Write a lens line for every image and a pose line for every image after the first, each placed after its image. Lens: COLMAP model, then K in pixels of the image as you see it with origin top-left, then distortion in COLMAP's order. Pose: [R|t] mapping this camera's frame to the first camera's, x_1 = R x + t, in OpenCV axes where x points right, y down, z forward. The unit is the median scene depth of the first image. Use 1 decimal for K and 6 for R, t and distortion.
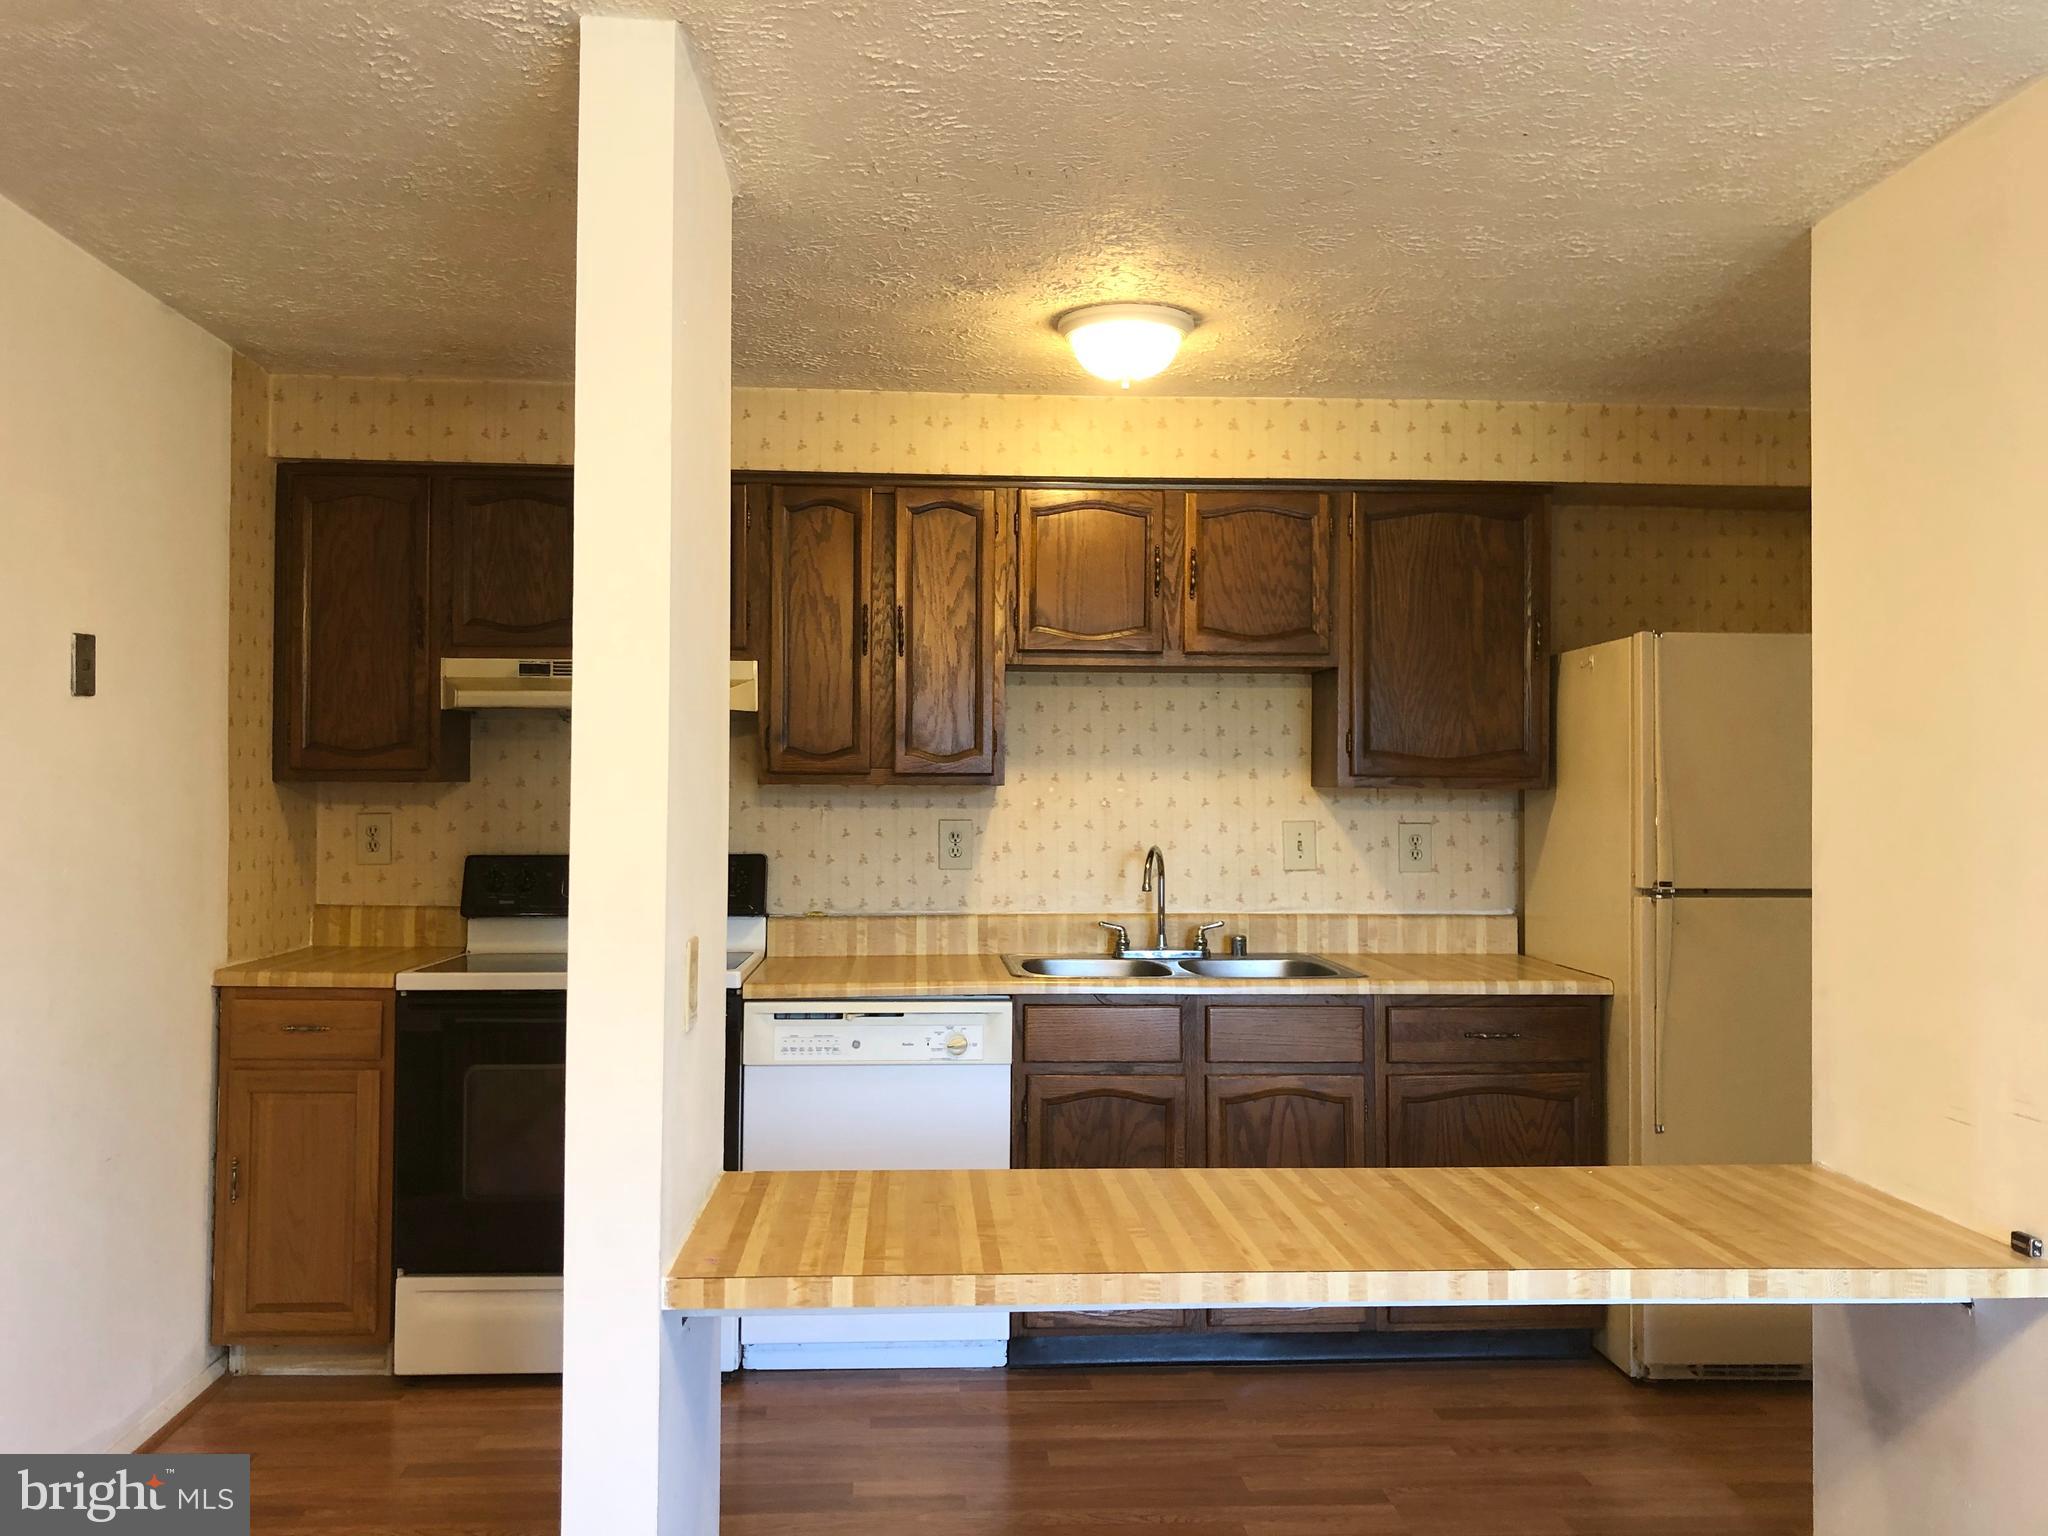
lens RADIAL K [[1700.8, 0, 1024.0], [0, 1700.8, 768.0], [0, 0, 1]] dist [0.000403, -0.001465]
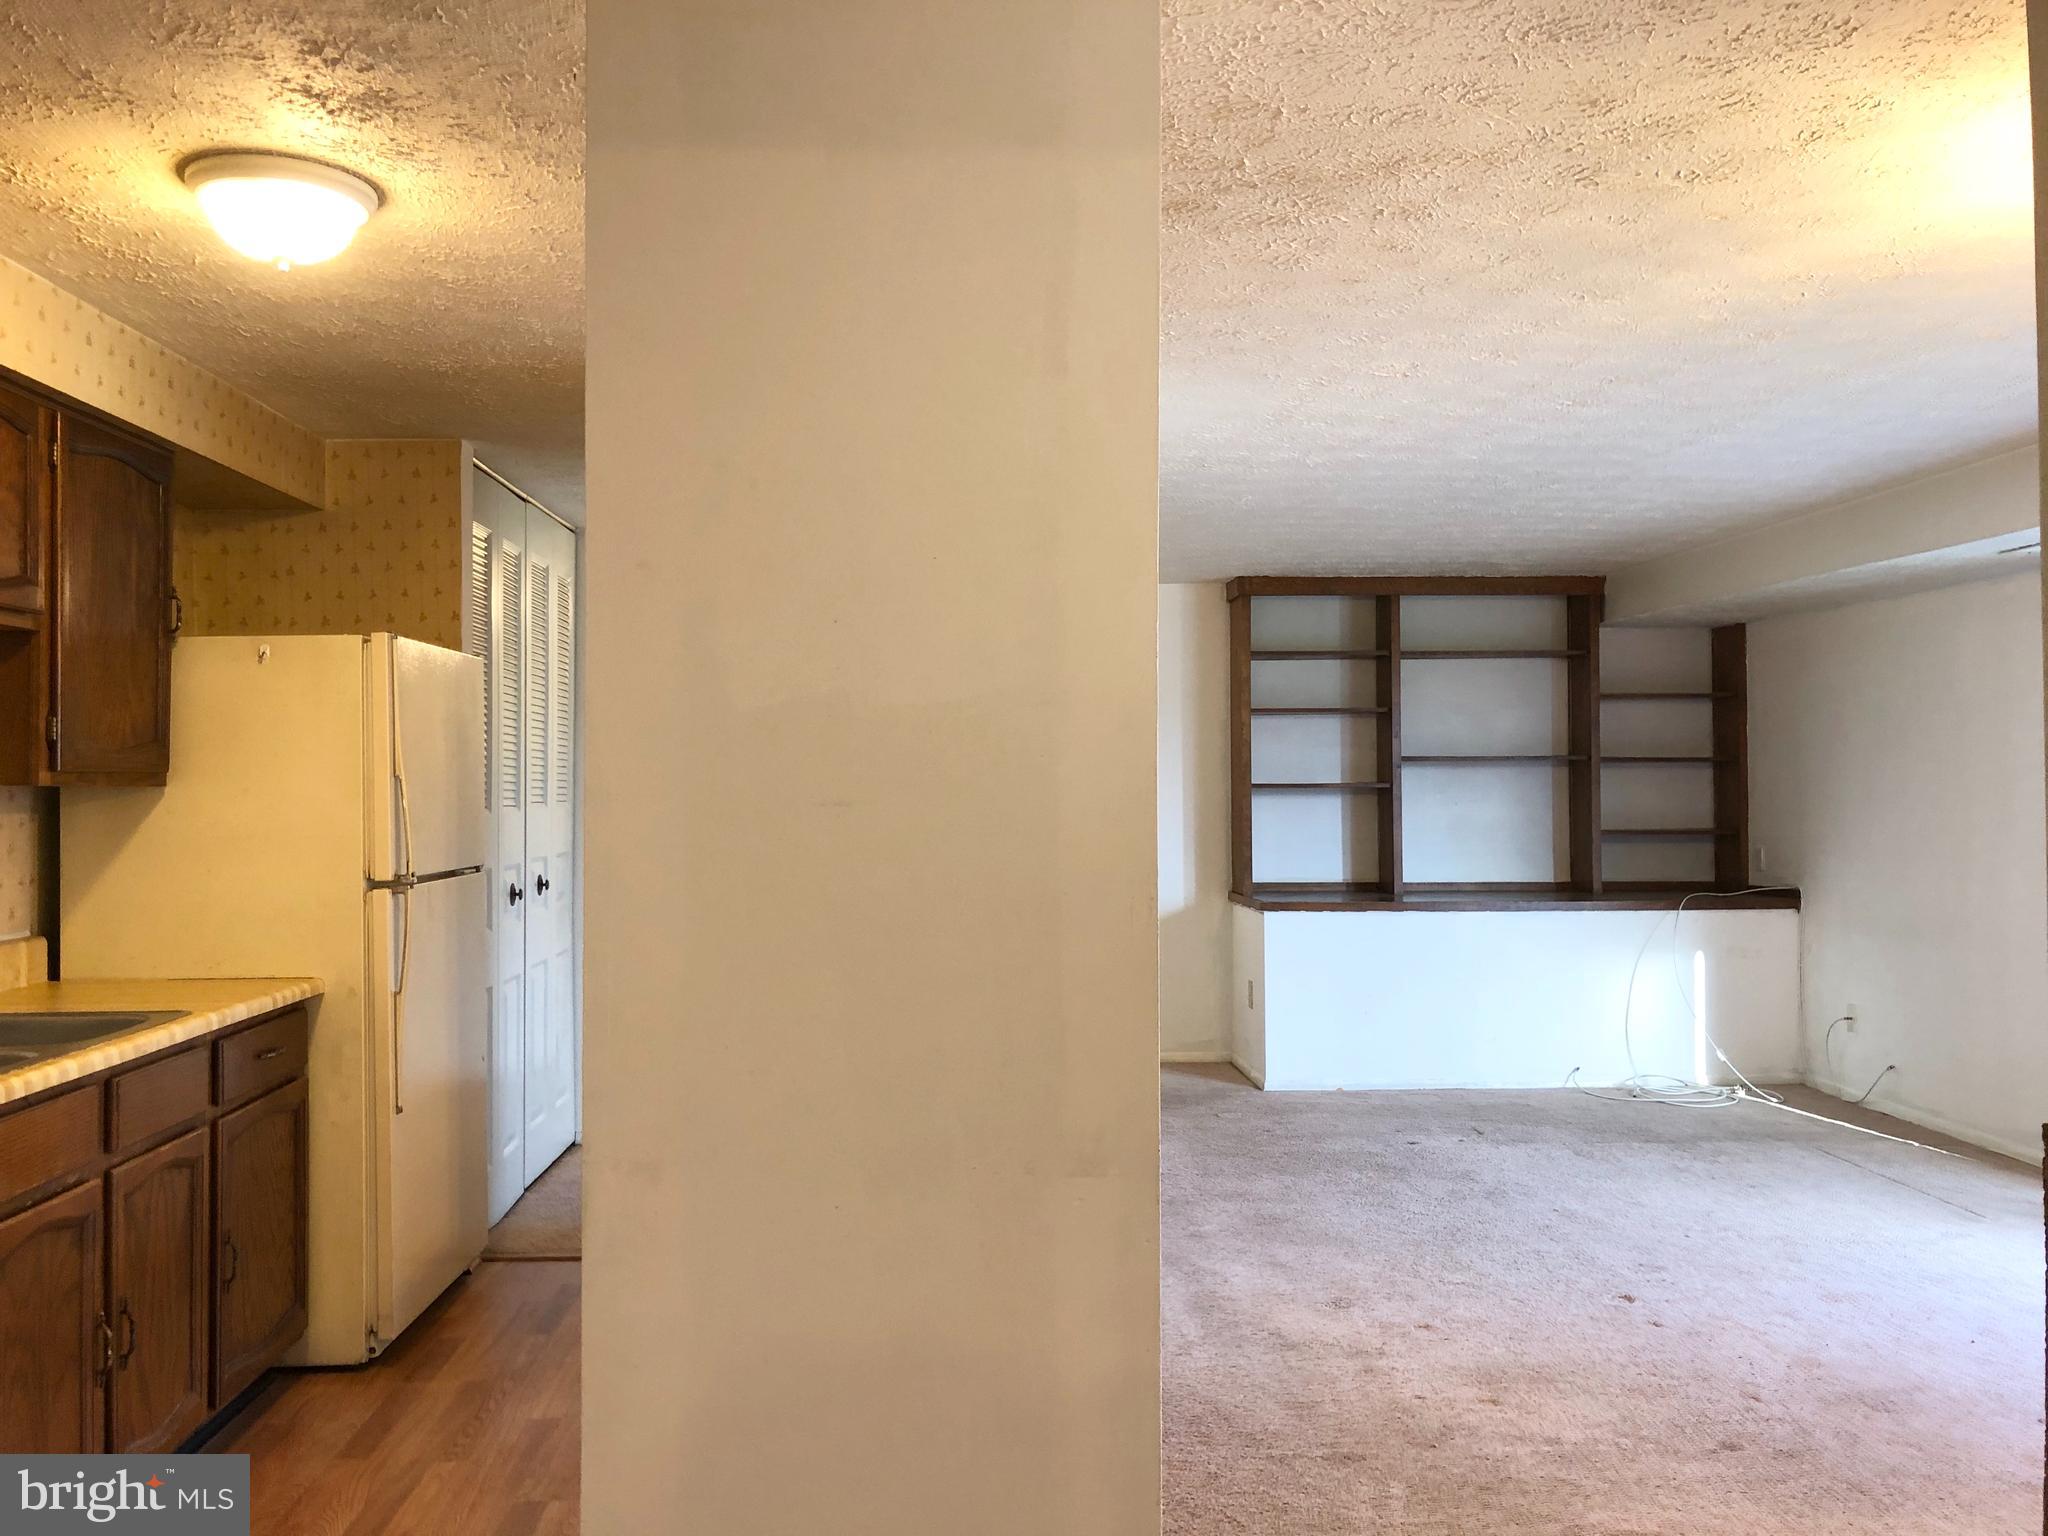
lens RADIAL K [[1700.8, 0, 1024.0], [0, 1700.8, 768.0], [0, 0, 1]] dist [0.000403, -0.001465]
pose [[0.005865, 0.004725, 0.999972, -0.659454], [-0.016922, 0.999846, -0.004625, 0.000951], [-0.999840, -0.016895, 0.005944, 0.607771]]
